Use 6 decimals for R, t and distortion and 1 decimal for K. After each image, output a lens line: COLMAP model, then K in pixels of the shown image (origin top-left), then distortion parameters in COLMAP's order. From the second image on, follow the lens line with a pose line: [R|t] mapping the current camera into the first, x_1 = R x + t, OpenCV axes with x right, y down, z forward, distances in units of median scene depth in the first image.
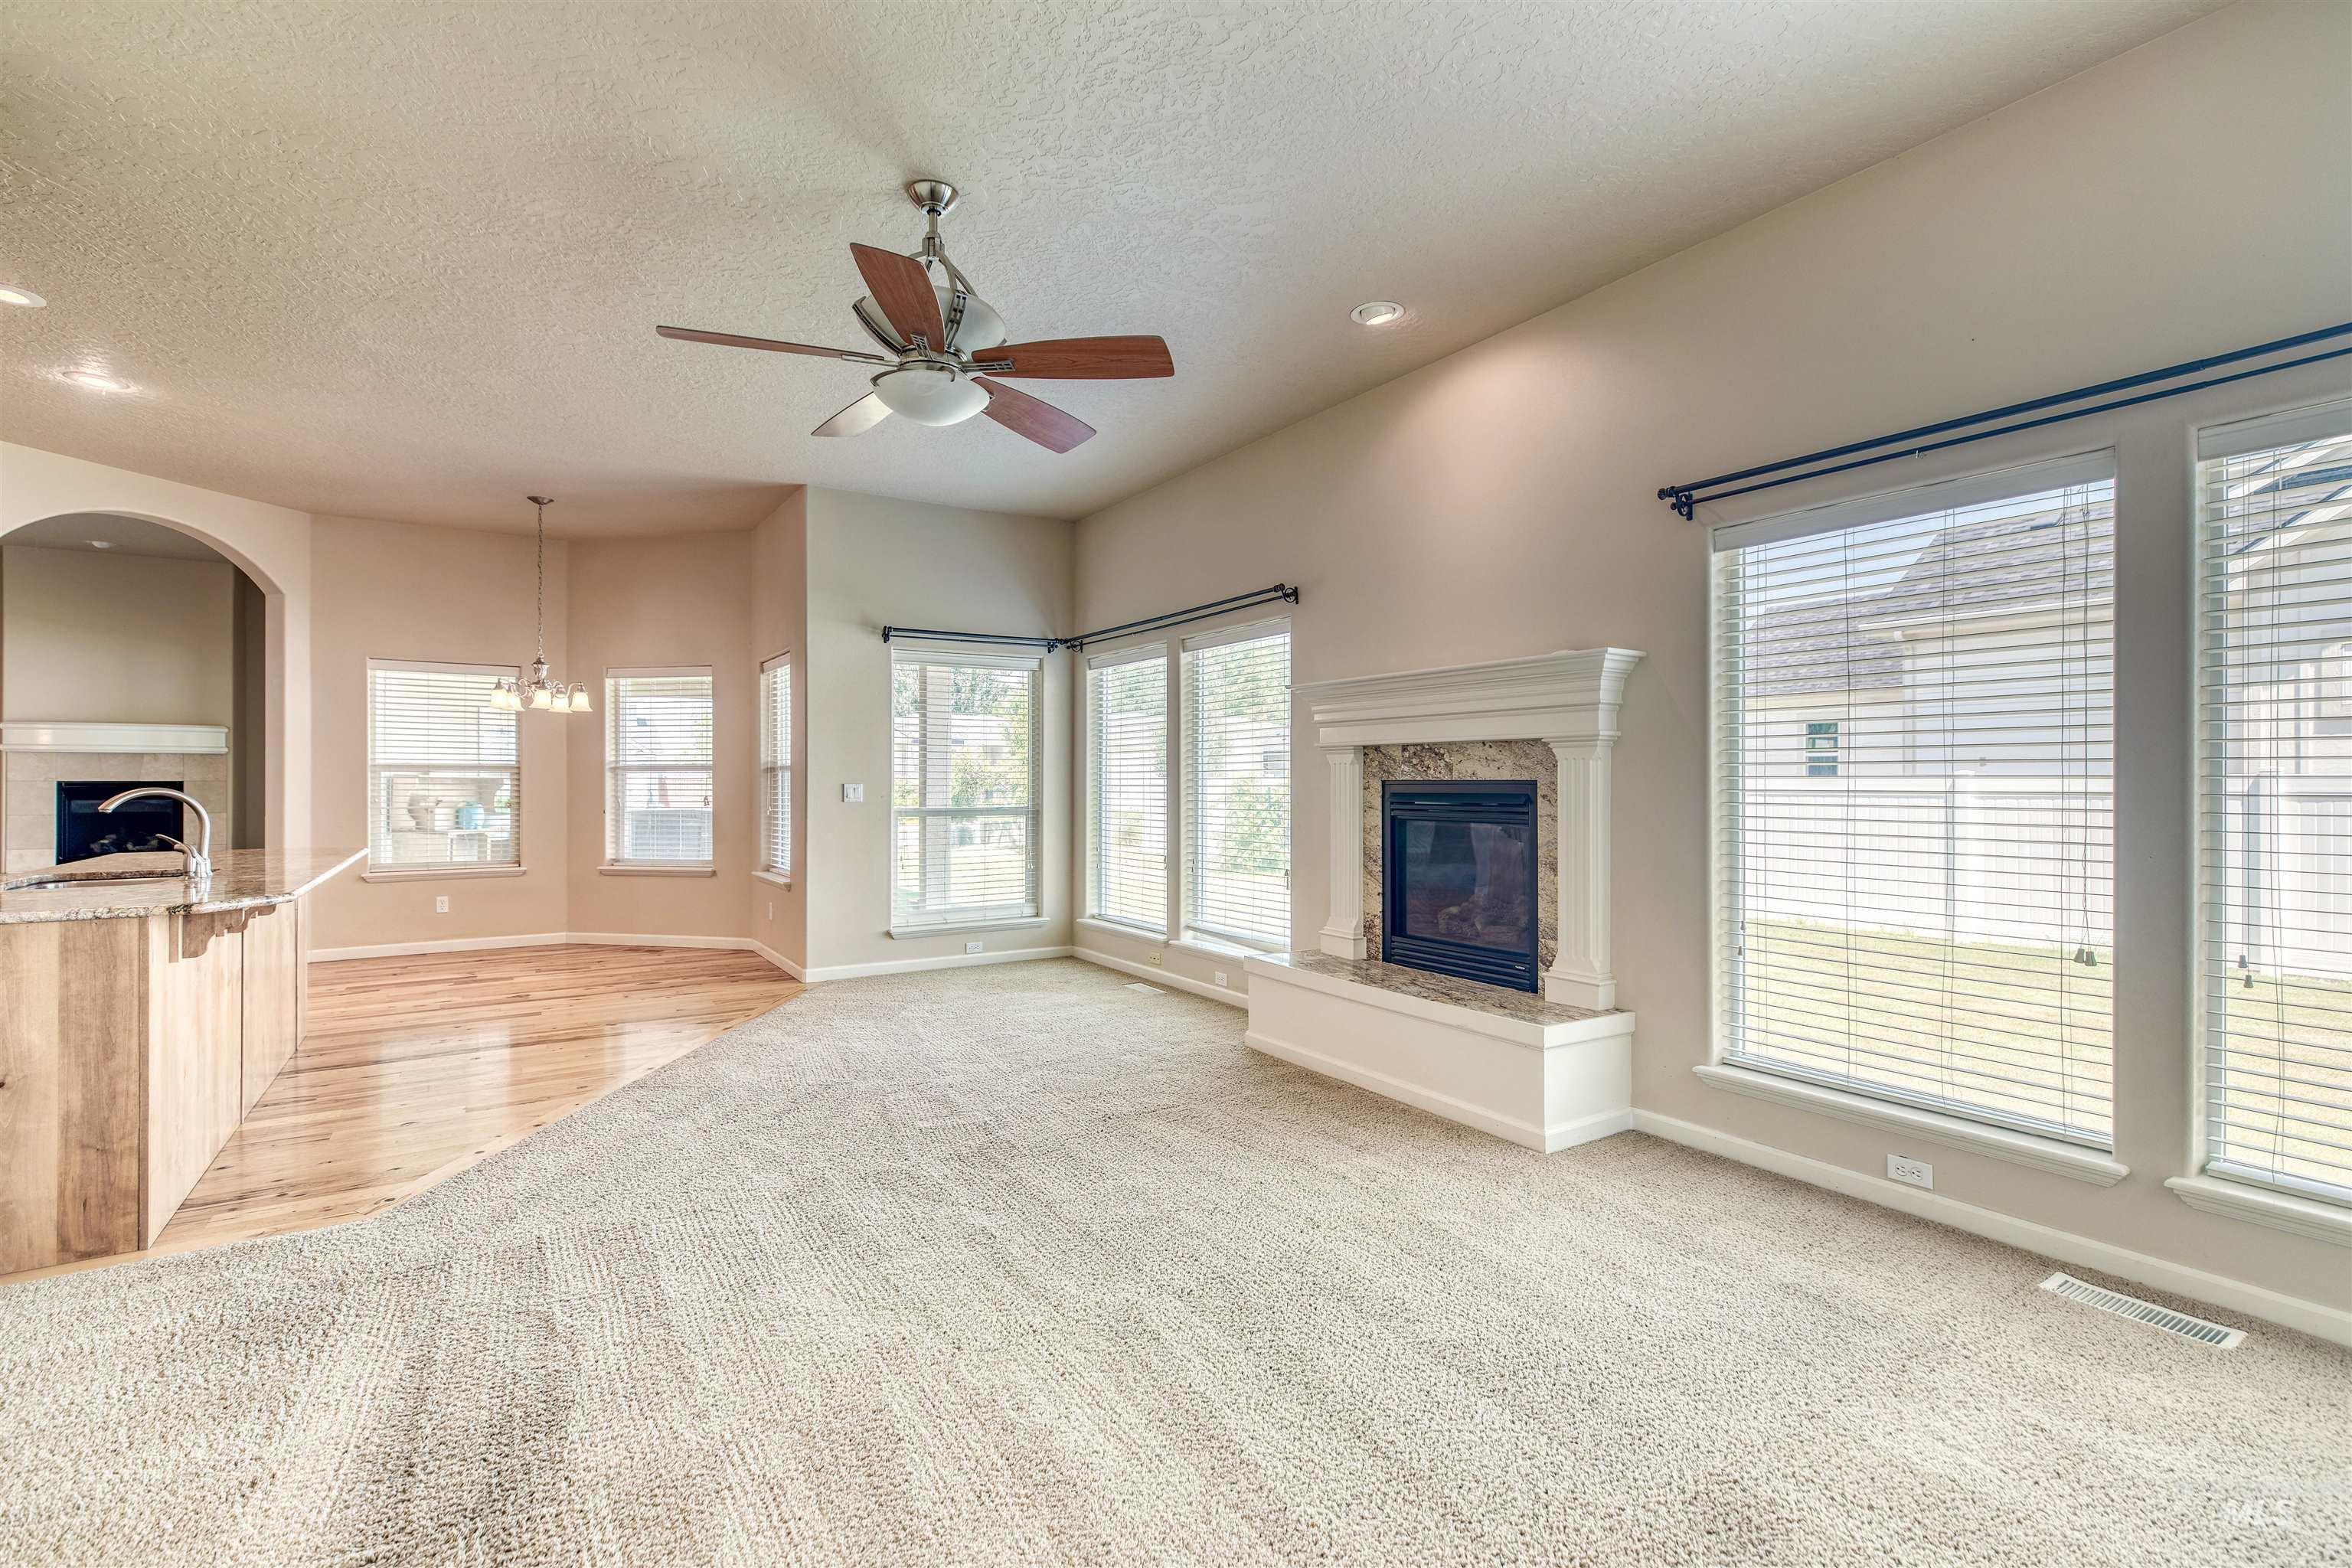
lens RADIAL K [[1069.6, 0, 1180.1], [0, 1069.6, 771.0], [0, 0, 1]] dist [0.001284, 0.000346]
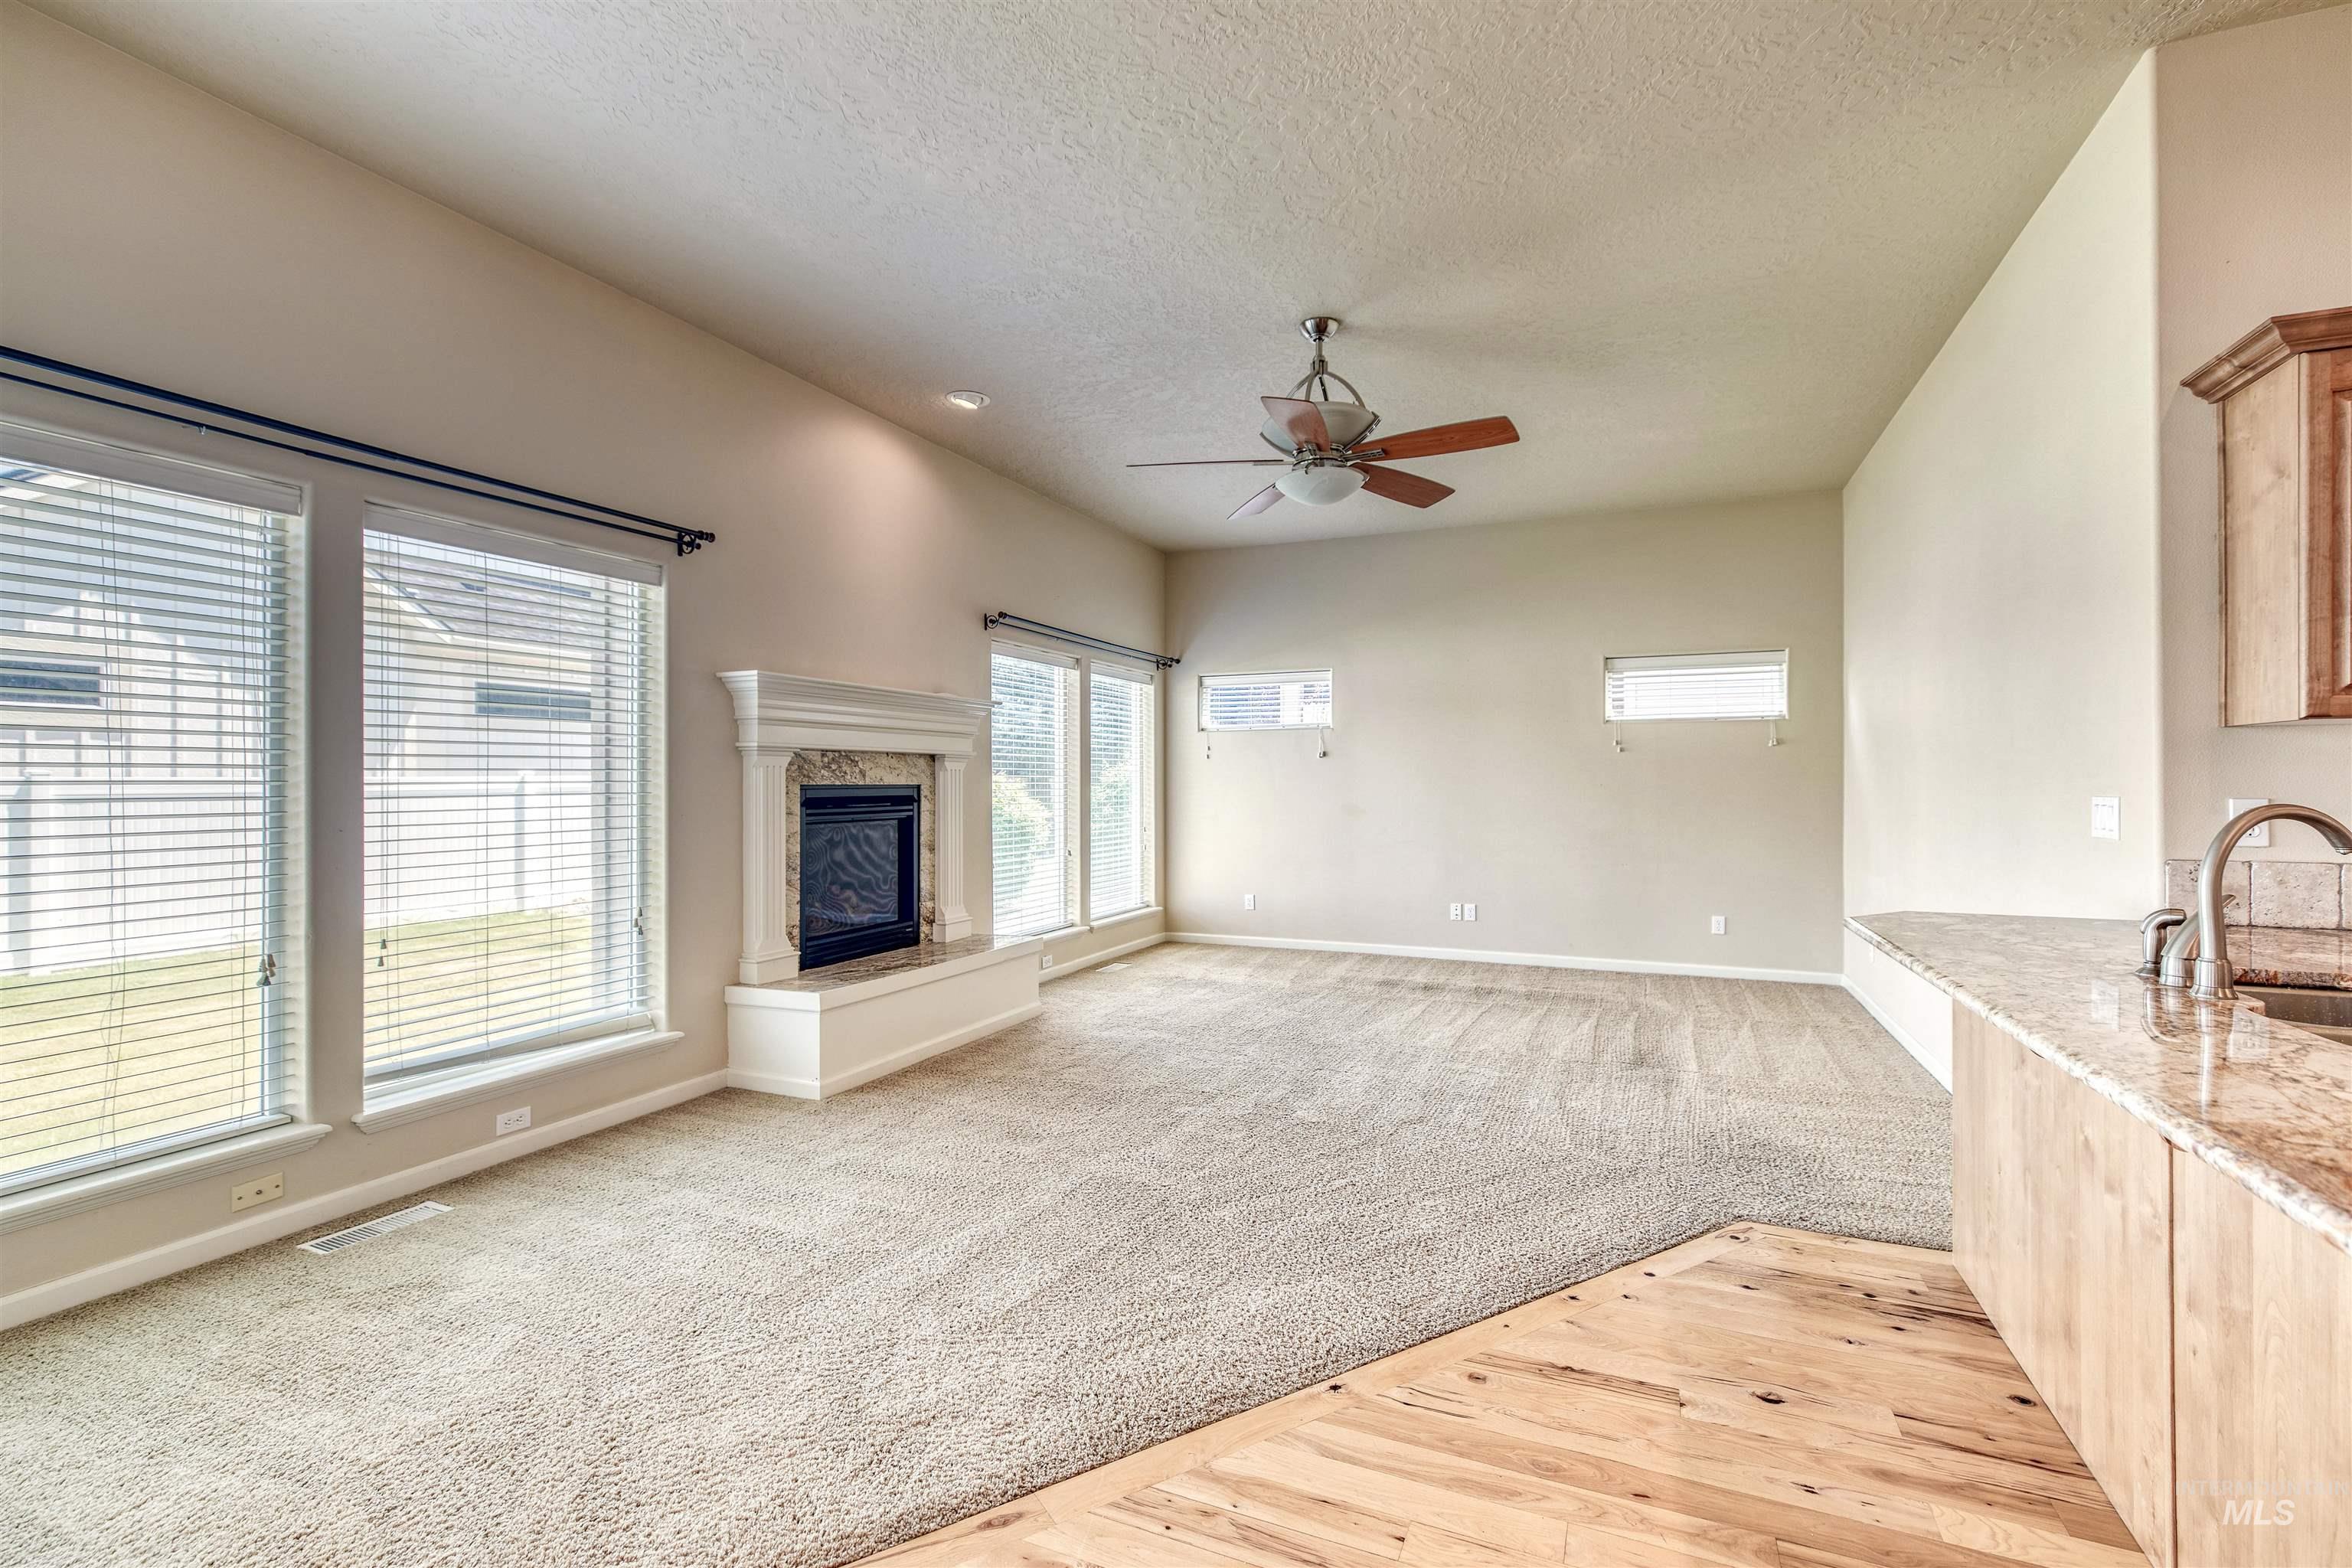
lens RADIAL K [[1045.7, 0, 1185.3], [0, 1045.7, 785.8], [0, 0, 1]] dist [0.002012, 0.000224]
pose [[-0.558544, -0.003103, 0.829469, -0.806146], [-0.007639, 0.999970, -0.001403, 0.008199], [-0.829440, -0.007120, -0.558551, 1.255663]]
